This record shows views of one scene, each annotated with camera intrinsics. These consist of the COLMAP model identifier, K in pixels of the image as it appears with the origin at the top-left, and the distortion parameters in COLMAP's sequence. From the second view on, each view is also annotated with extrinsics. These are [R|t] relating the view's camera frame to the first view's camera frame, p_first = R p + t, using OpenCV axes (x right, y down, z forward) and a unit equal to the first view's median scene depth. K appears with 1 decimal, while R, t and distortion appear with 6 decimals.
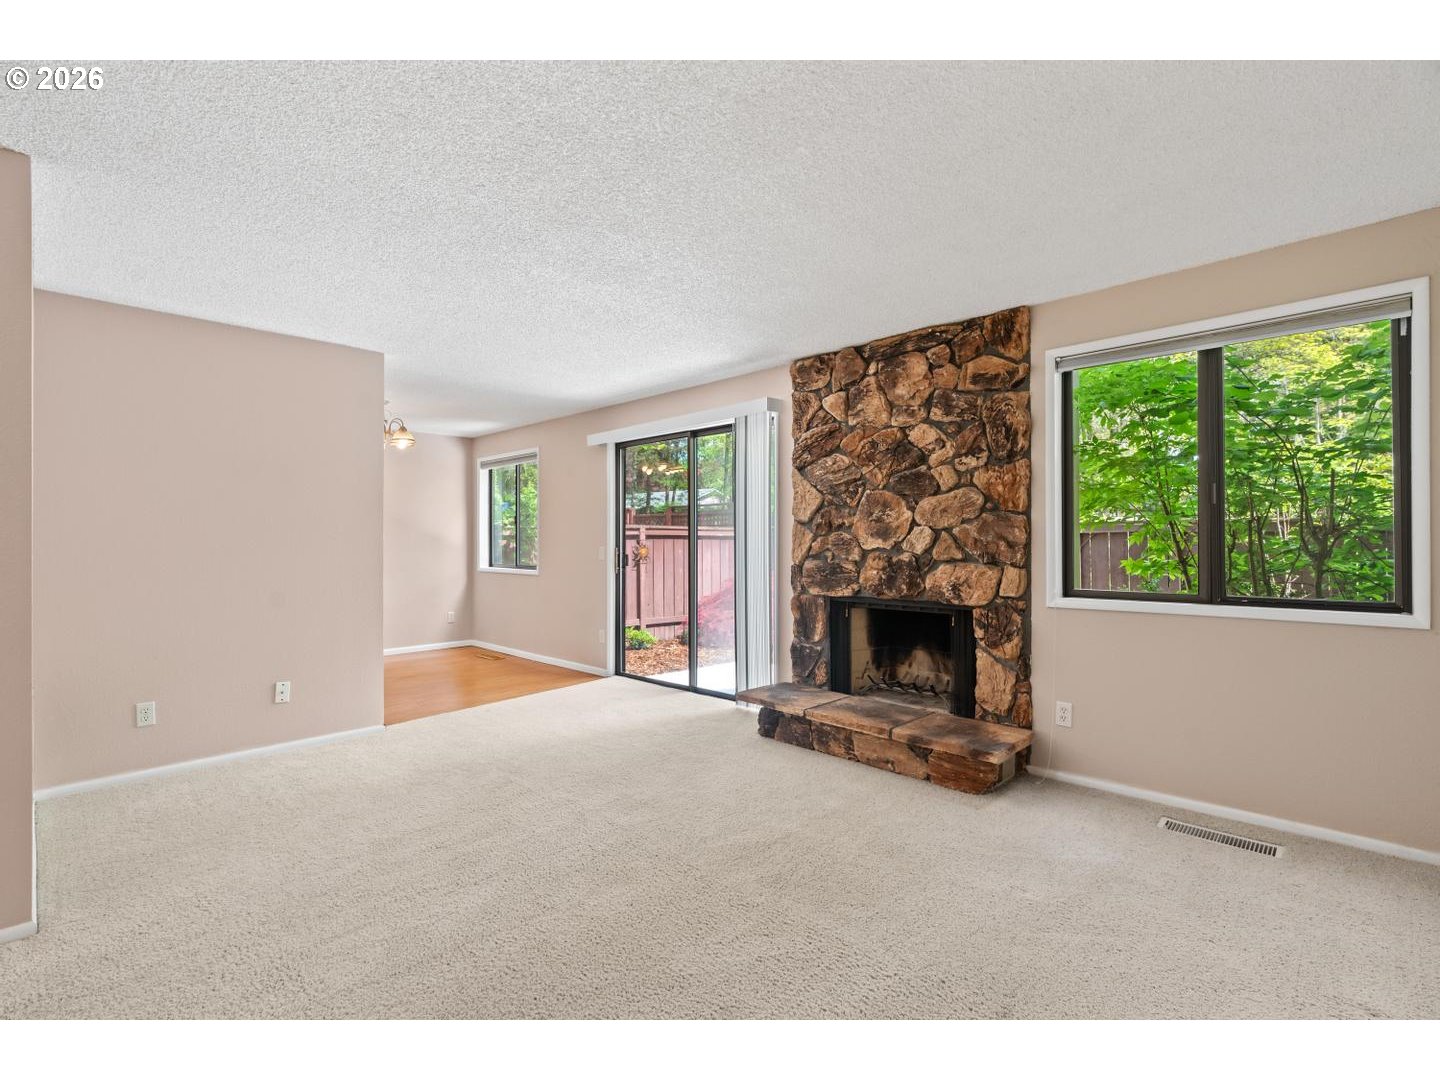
lens RADIAL K [[672.7, 0, 715.8], [0, 672.7, 535.1], [0, 0, 1]] dist [-0.001324, 0.001668]
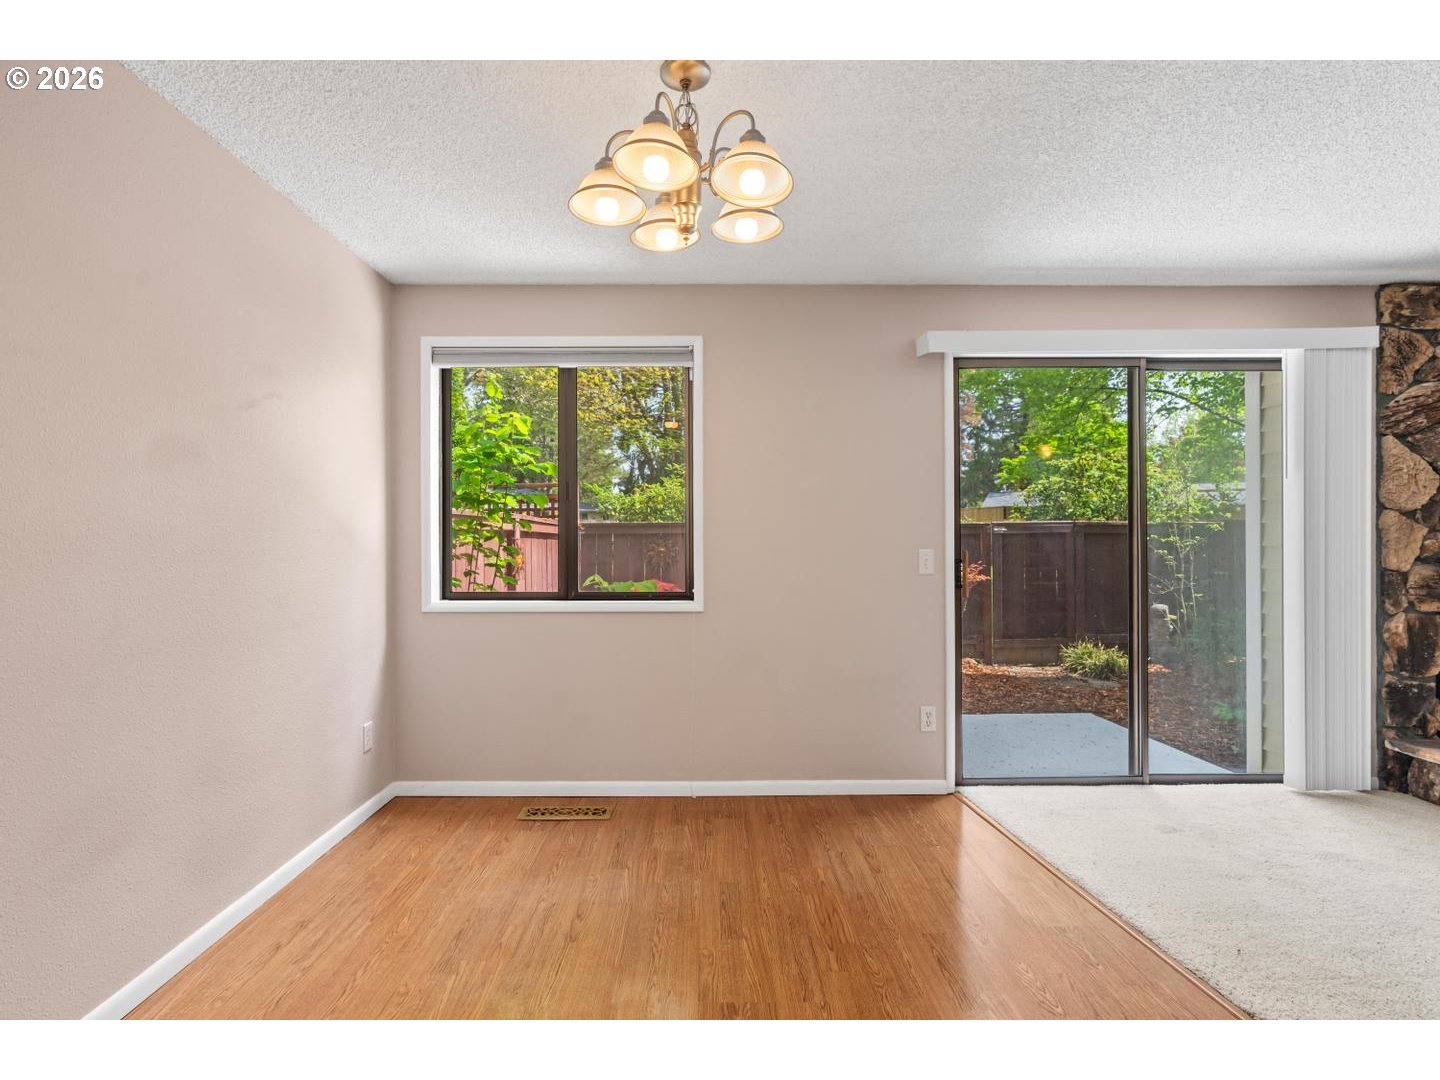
lens RADIAL K [[729.1, 0, 714.3], [0, 729.1, 546.9], [0, 0, 1]] dist [-0.000516, -0.001681]
pose [[0.709109, -0.001394, 0.705097, -1.132137], [-0.006688, 0.999940, 0.008704, 0.019414], [-0.705067, -0.010888, 0.709057, 1.170307]]
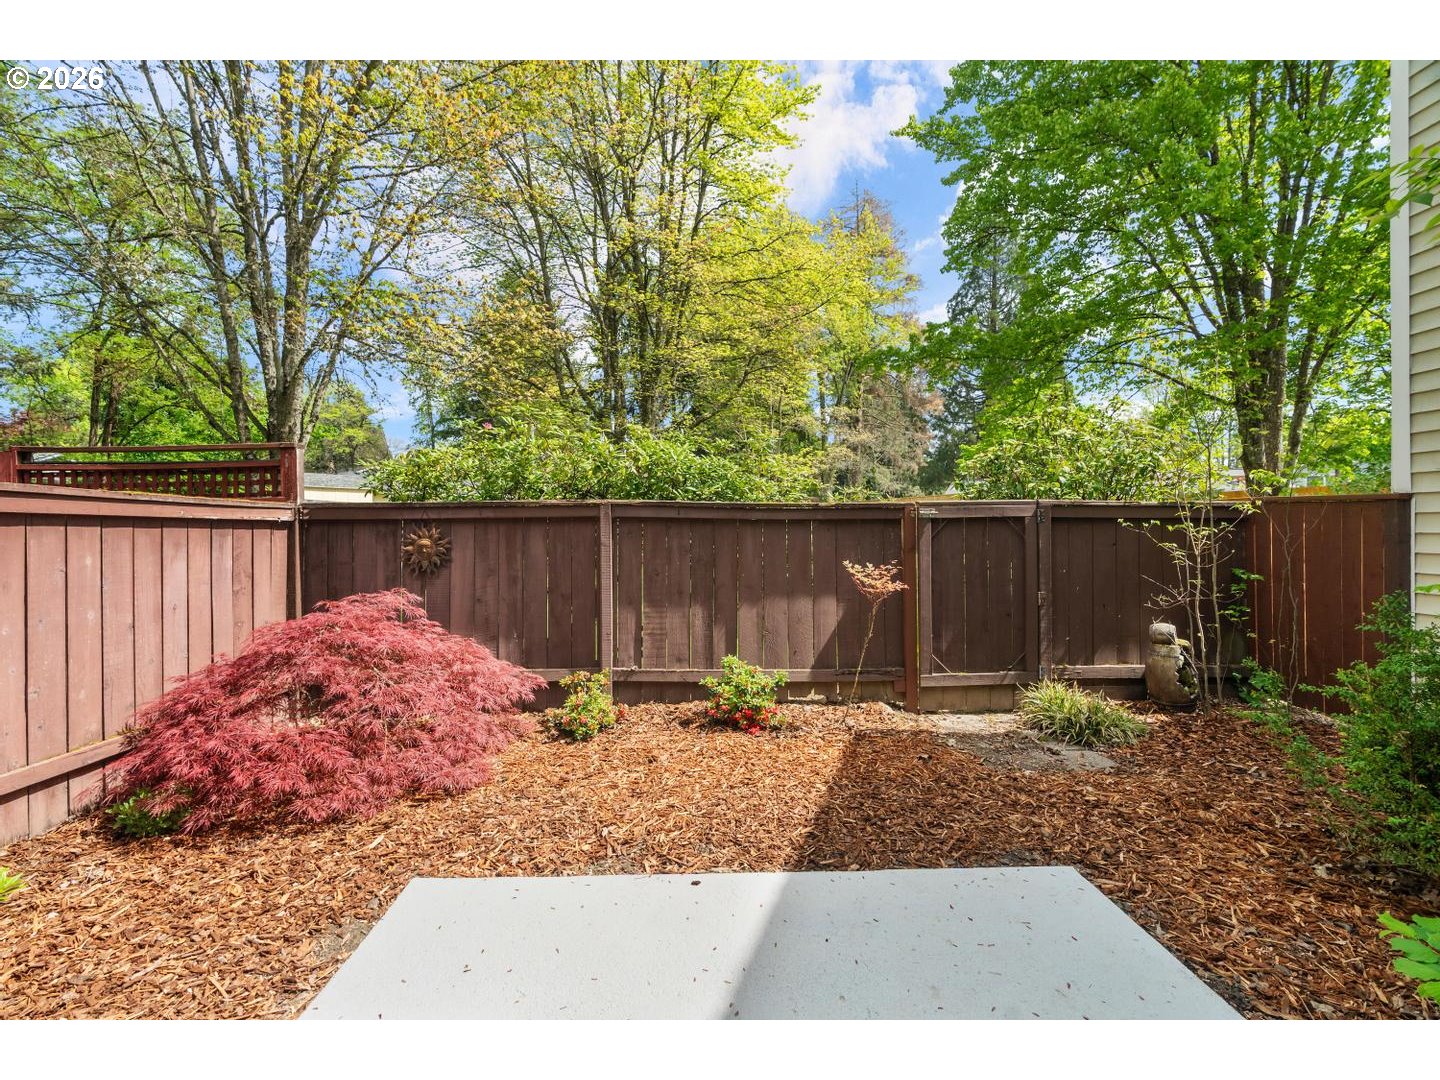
lens RADIAL K [[672.7, 0, 714.1], [0, 672.7, 531.8], [0, 0, 1]] dist [-0.001324, 0.001668]
pose [[0.698527, -0.000085, 0.715584, -0.196908], [-0.006020, 0.999964, 0.005996, 0.013843], [-0.715559, -0.008496, 0.698501, 1.496351]]
